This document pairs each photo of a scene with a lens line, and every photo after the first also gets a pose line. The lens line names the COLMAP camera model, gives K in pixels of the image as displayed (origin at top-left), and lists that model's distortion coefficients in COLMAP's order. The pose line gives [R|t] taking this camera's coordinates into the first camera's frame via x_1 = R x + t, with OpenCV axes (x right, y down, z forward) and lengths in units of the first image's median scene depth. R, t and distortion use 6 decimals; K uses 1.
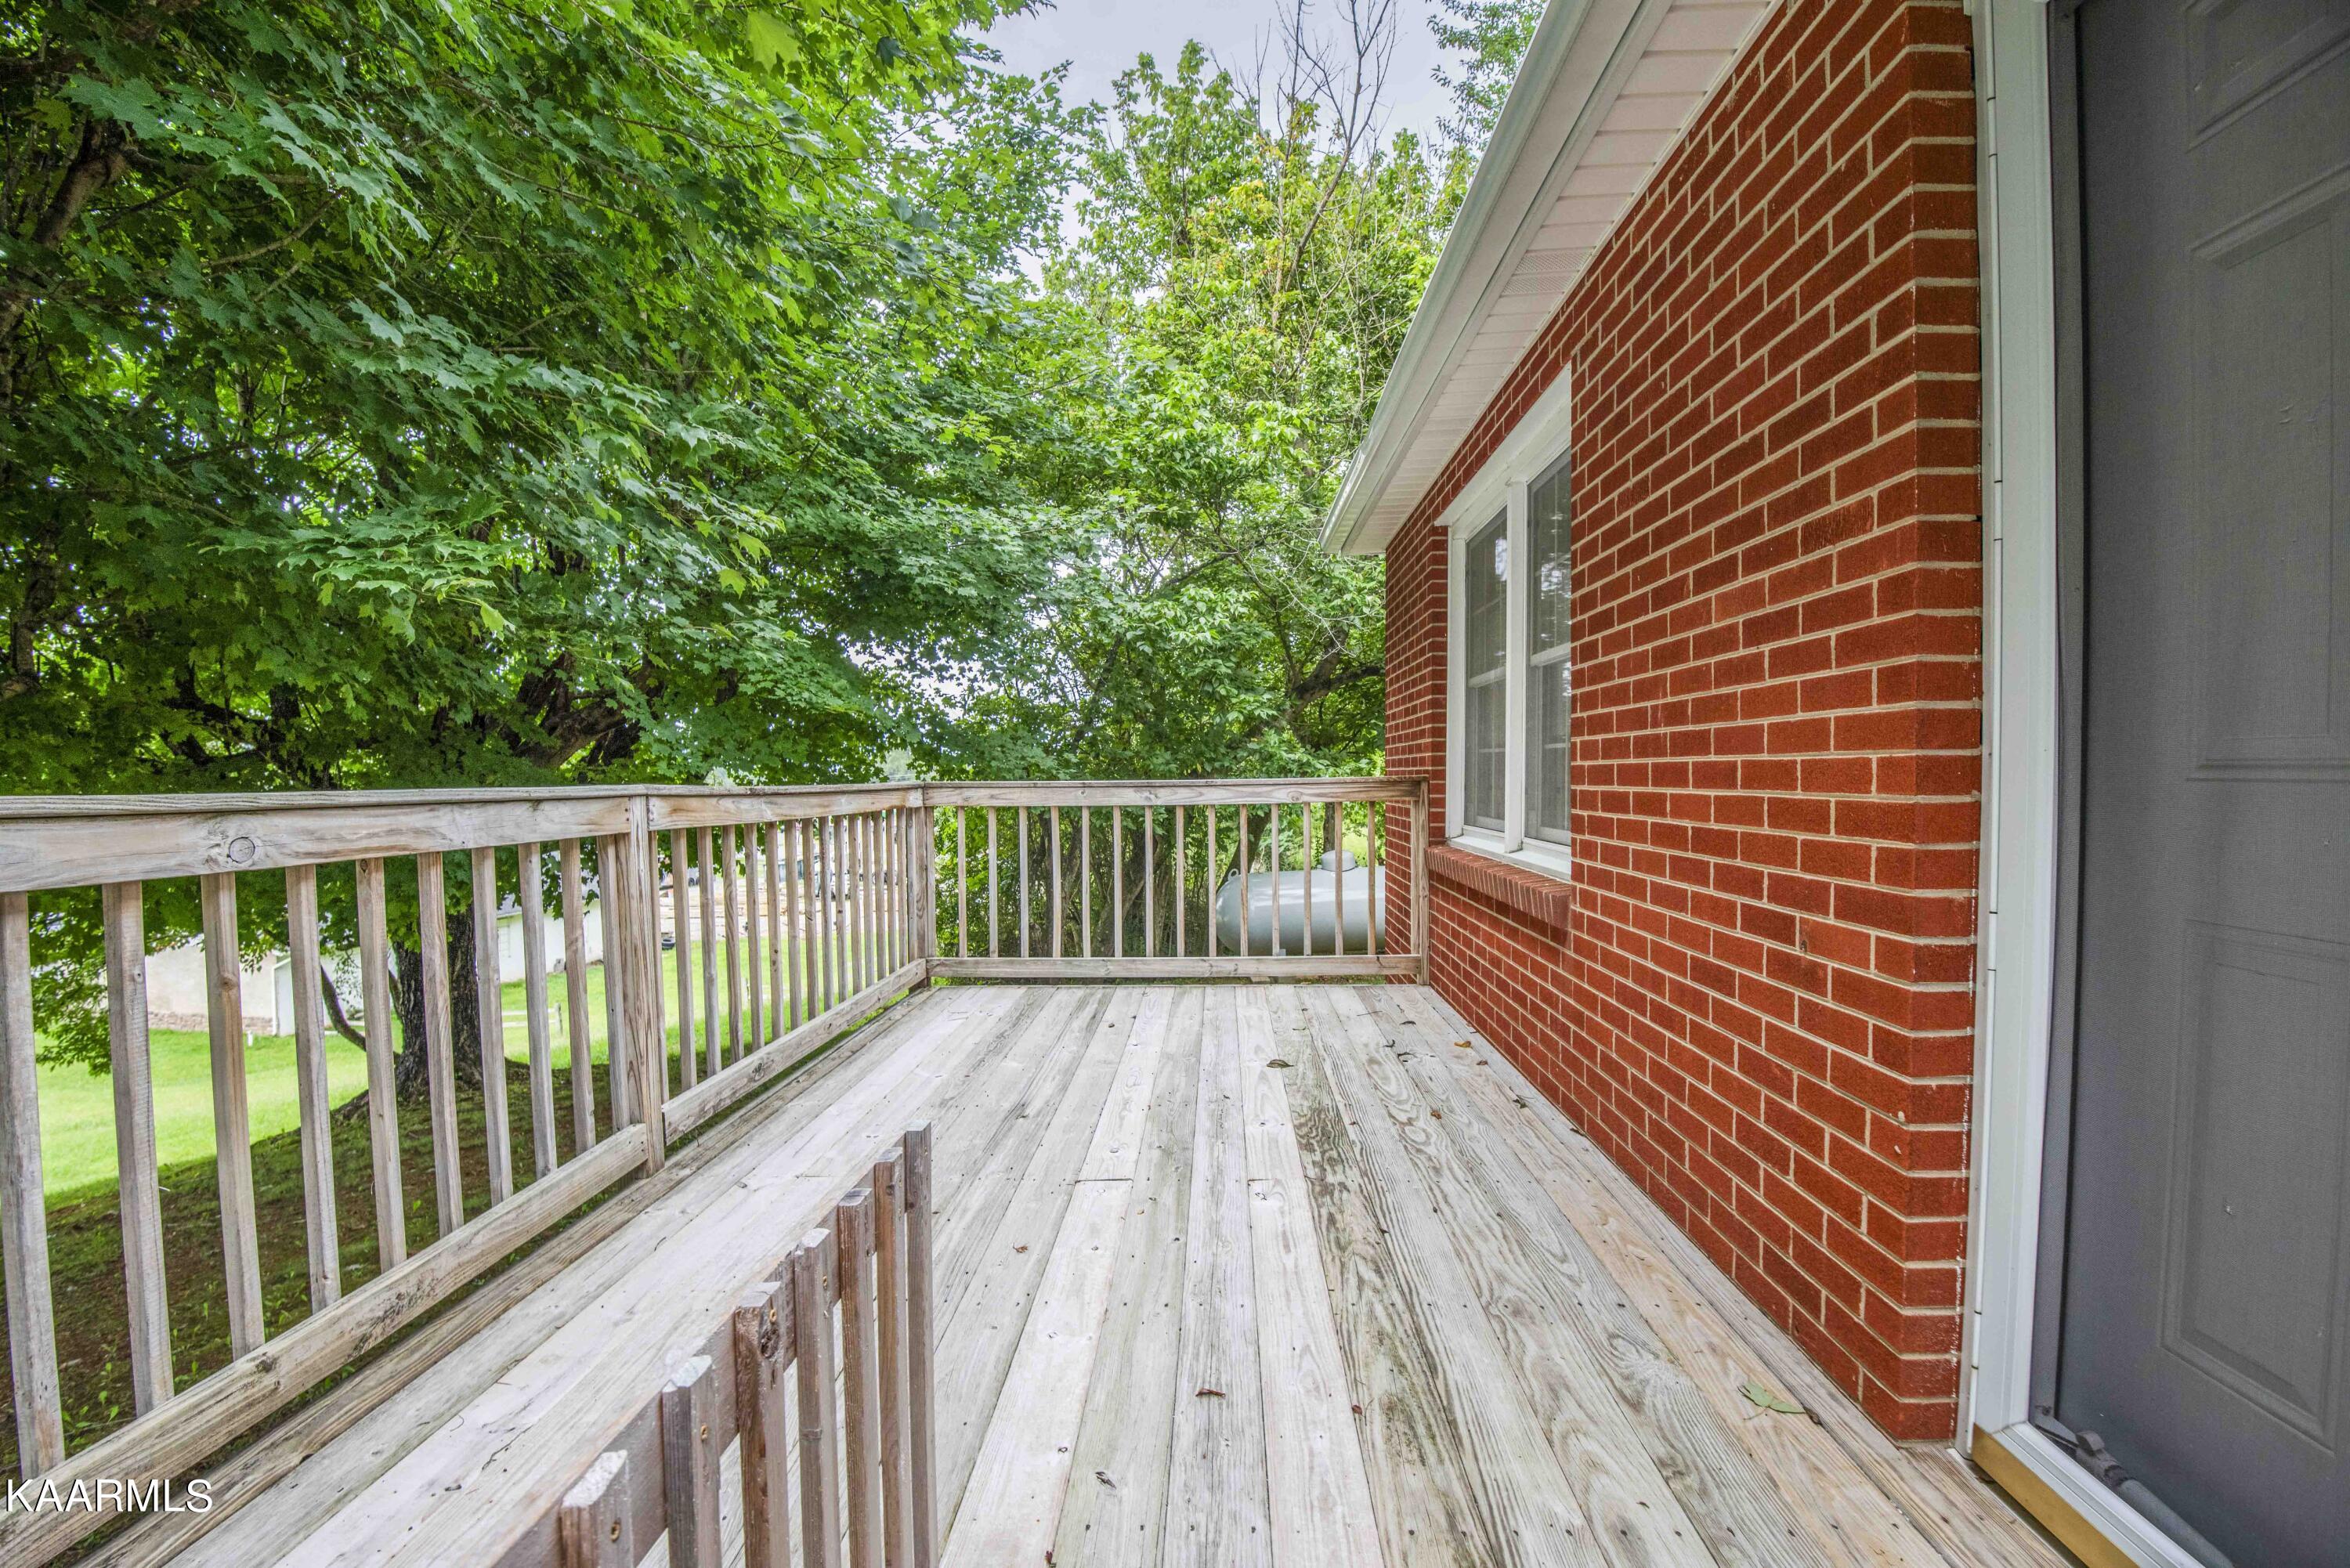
lens RADIAL K [[1071.4, 0, 1174.3], [0, 1071.4, 800.8], [0, 0, 1]] dist [-0.002213, -0.020355]
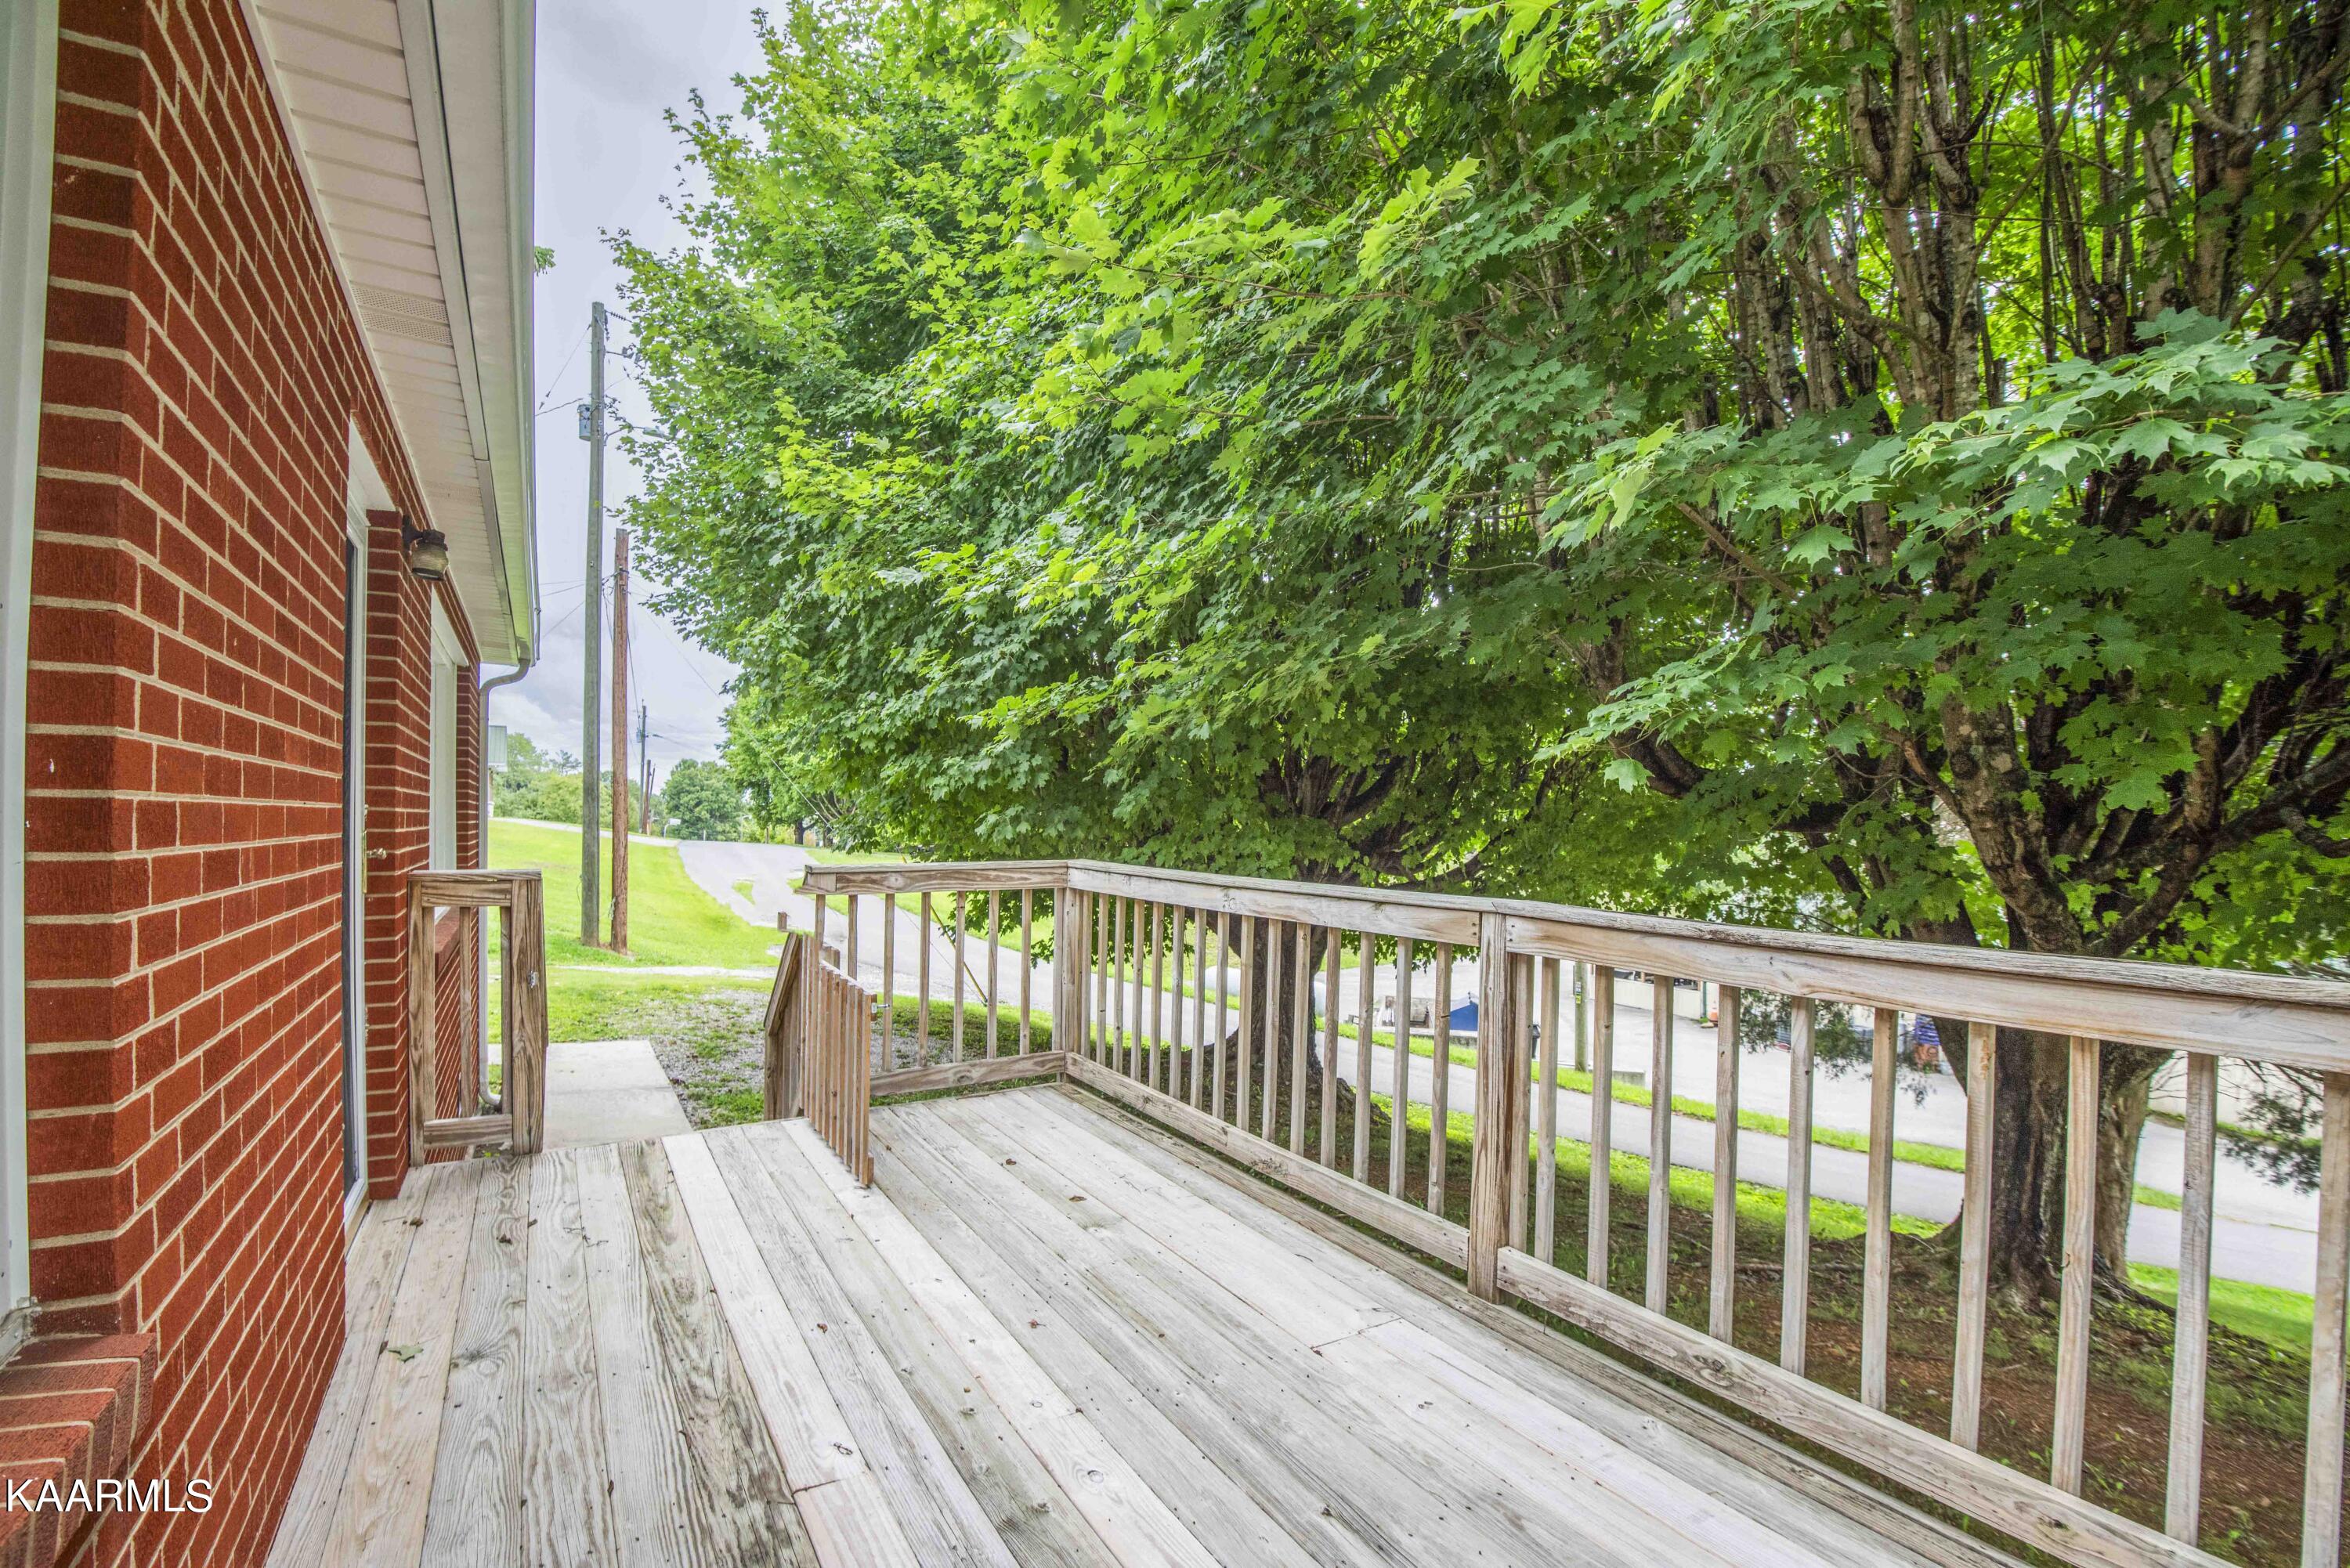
lens RADIAL K [[1074.9, 0, 1172.1], [0, 1074.9, 817.7], [0, 0, 1]] dist [-0.002023, -0.031264]
pose [[-0.839355, 0.008432, -0.543519, 0.314071], [-0.006562, 0.999650, 0.025642, -0.128059], [0.543545, 0.025089, -0.839005, 1.847325]]
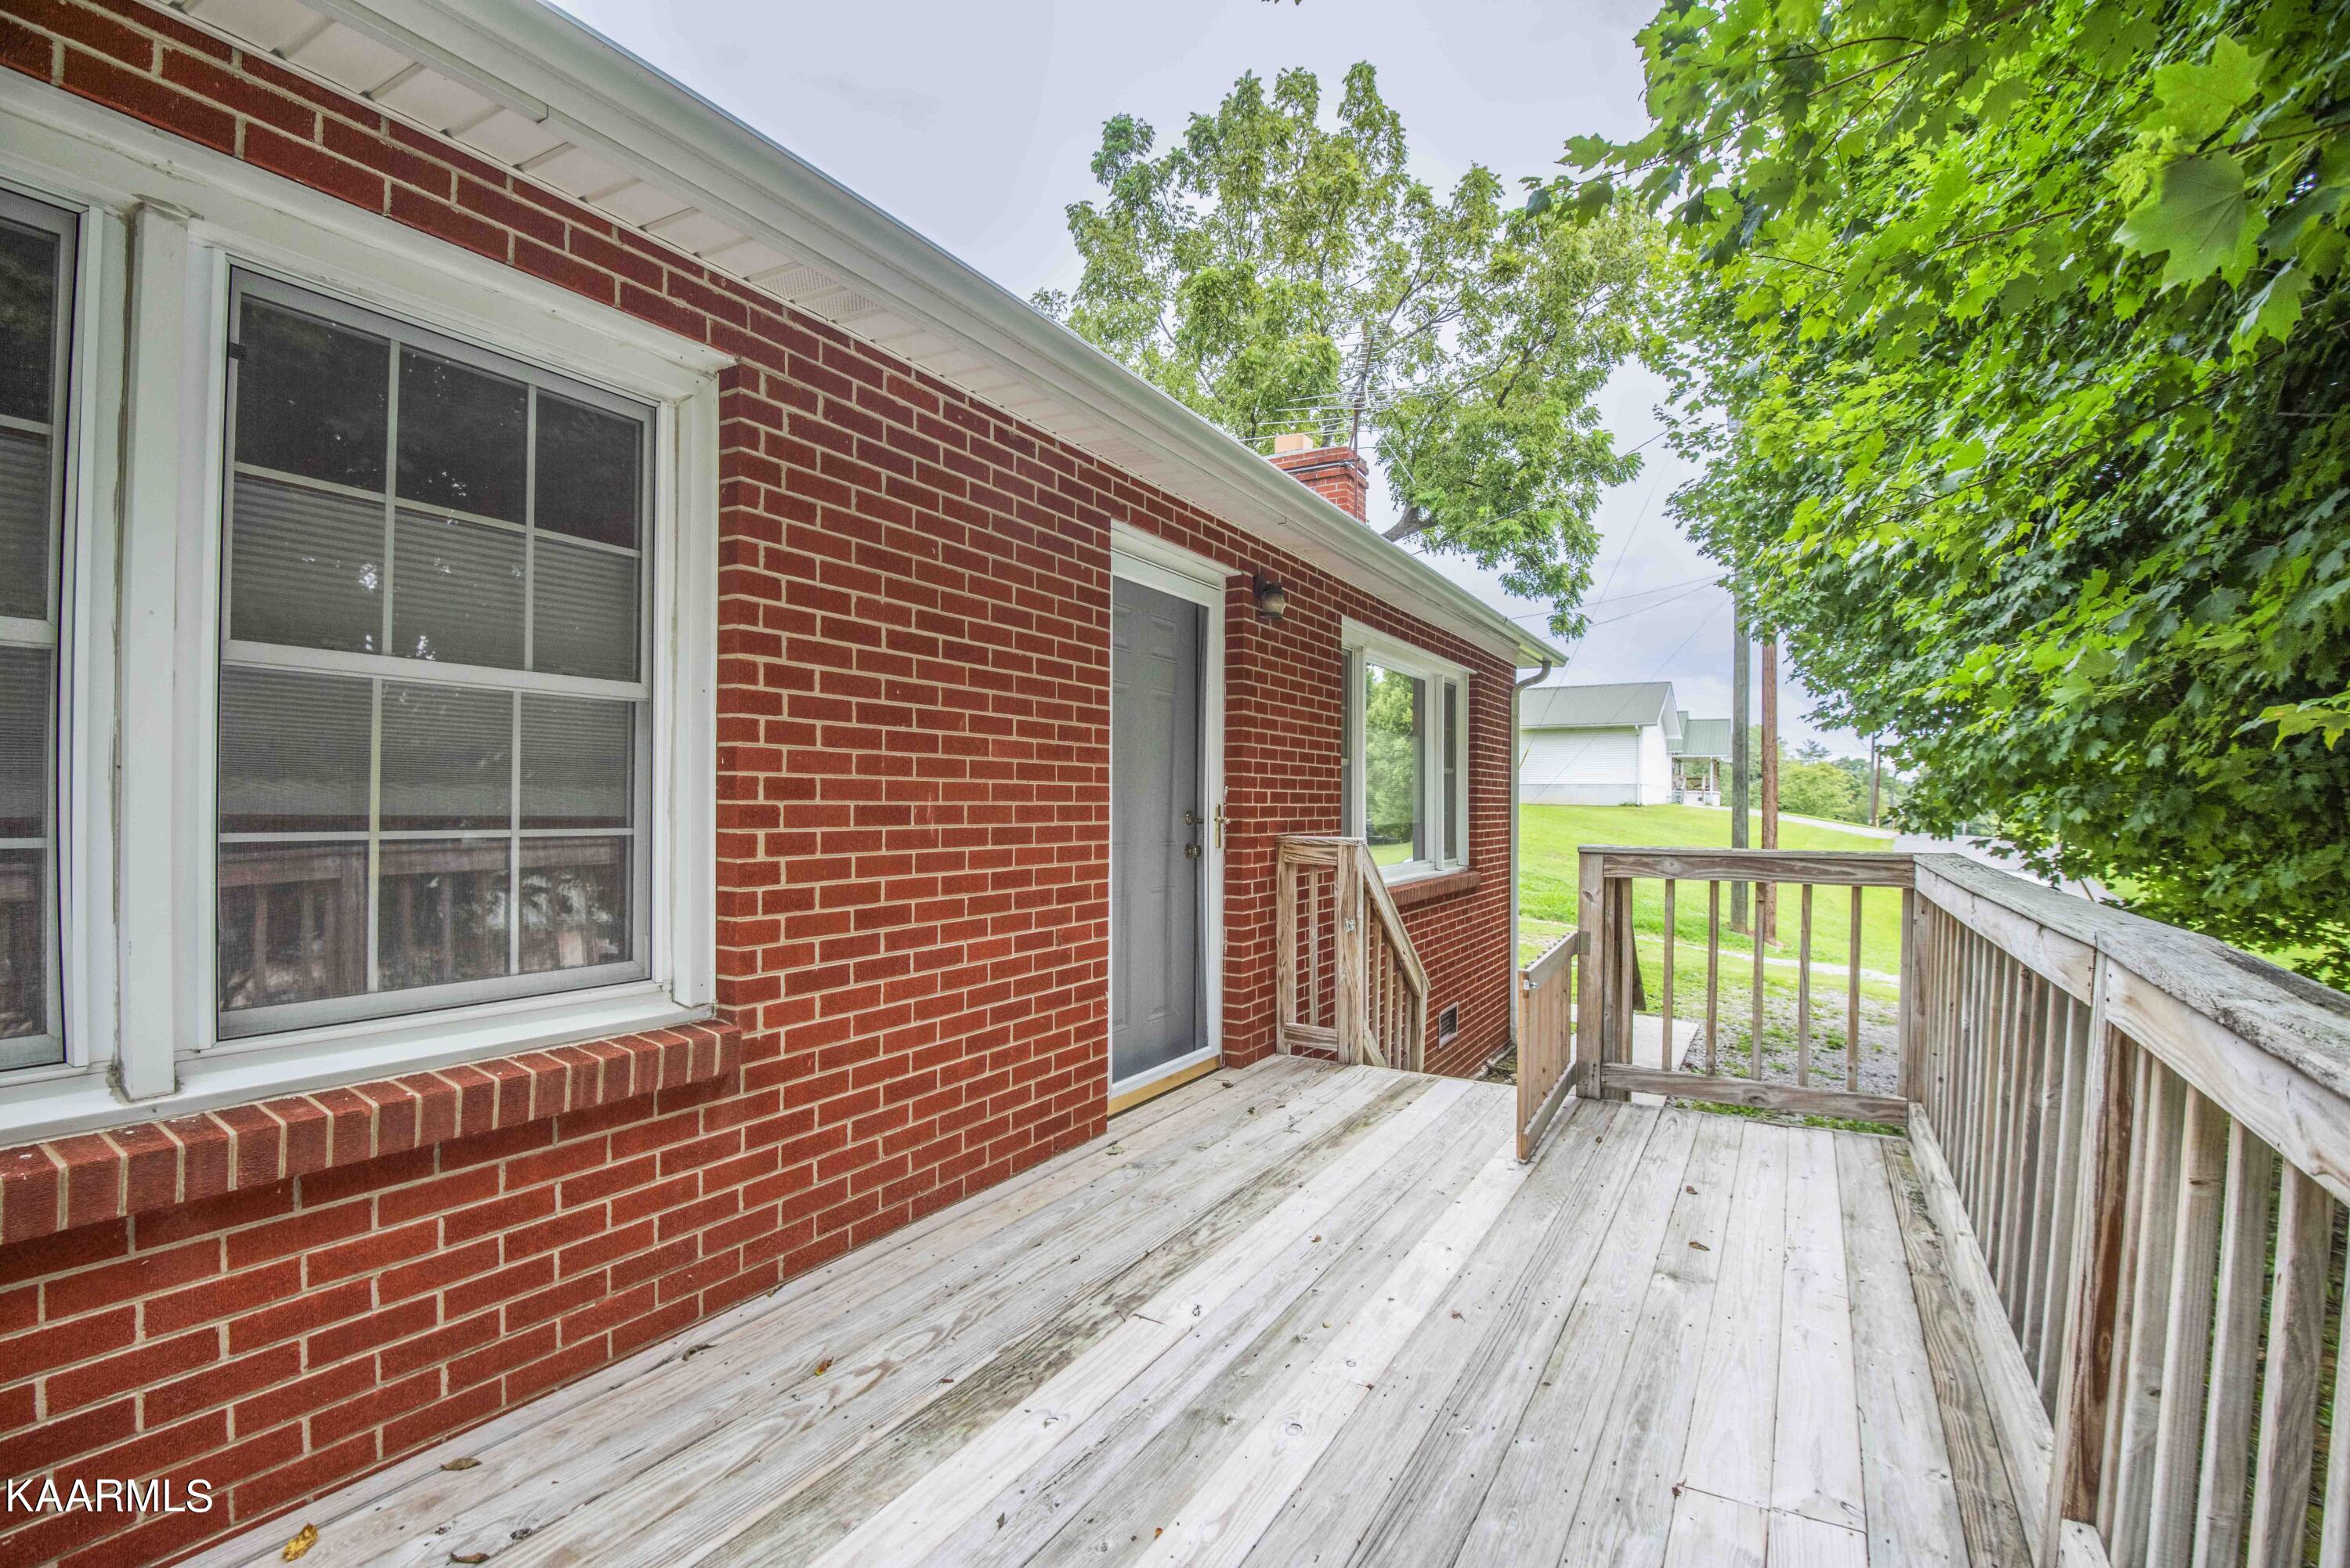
lens RADIAL K [[1071.4, 0, 1174.3], [0, 1071.4, 800.8], [0, 0, 1]] dist [-0.002213, -0.020355]
pose [[-0.883253, 0.001535, 0.468895, -0.365926], [0.010968, 0.999789, 0.017388, -0.111701], [-0.468769, 0.020501, -0.883083, 1.912790]]
